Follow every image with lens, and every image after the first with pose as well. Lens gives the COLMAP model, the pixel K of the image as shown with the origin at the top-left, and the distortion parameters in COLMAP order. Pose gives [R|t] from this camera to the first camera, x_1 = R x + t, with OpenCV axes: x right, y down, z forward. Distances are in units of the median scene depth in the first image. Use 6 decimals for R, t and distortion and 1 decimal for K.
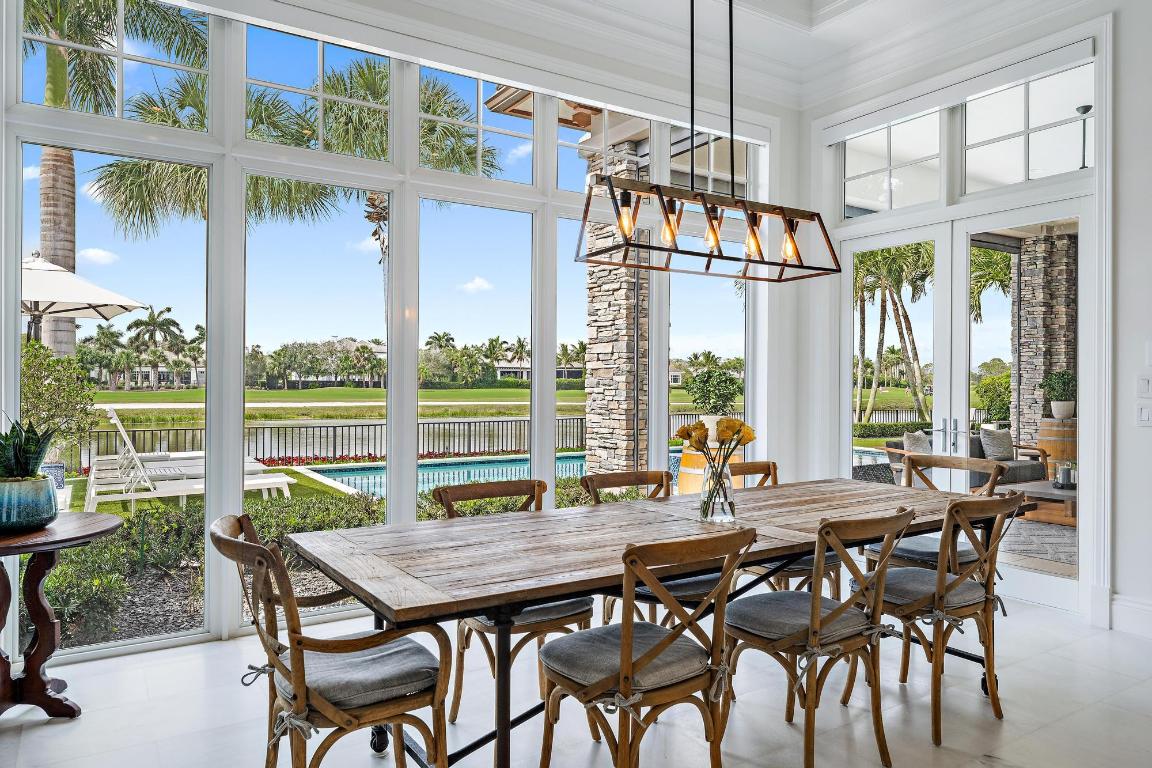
lens RADIAL K [[764.7, 0, 573.6], [0, 764.7, 385.9], [0, 0, 1]] dist [0.000999, -0.003034]
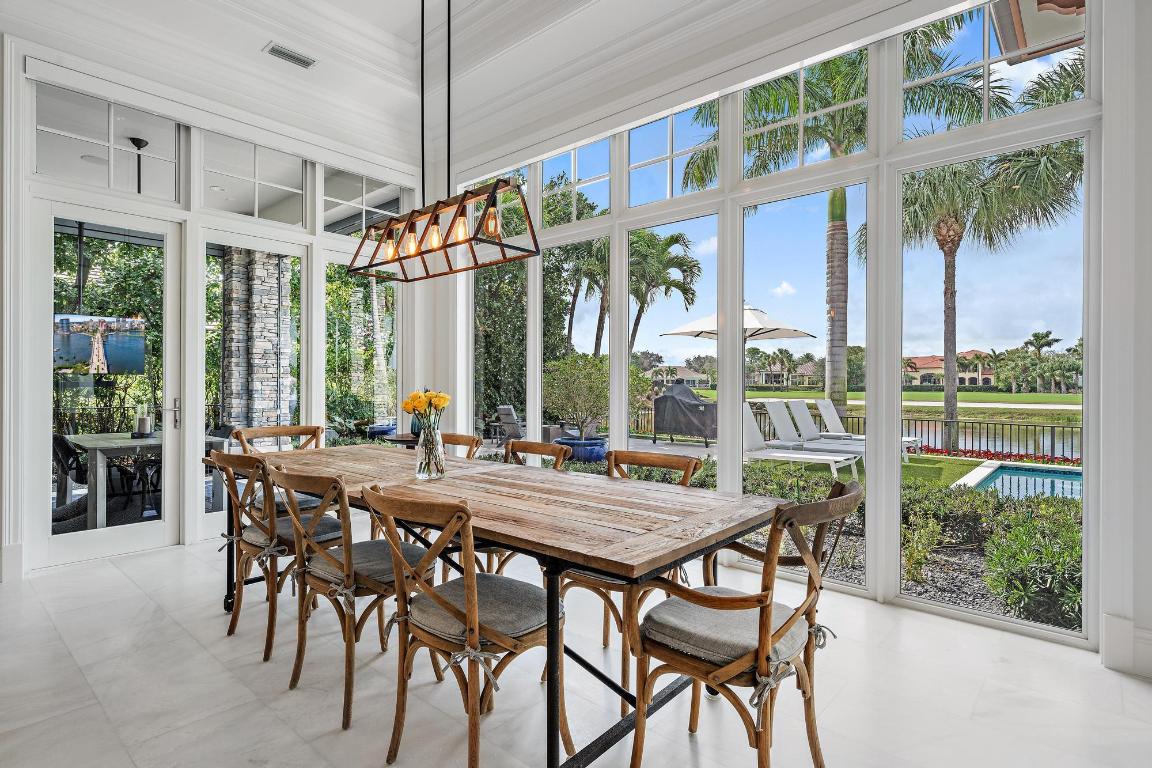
lens RADIAL K [[588.0, 0, 573.7], [0, 588.0, 382.0], [0, 0, 1]] dist [-0.002451, -0.000759]
pose [[0.268594, -0.002821, -0.963249, 0.865053], [-0.004791, 0.999979, -0.004265, 0.010320], [0.963241, 0.005761, 0.268575, 0.684102]]
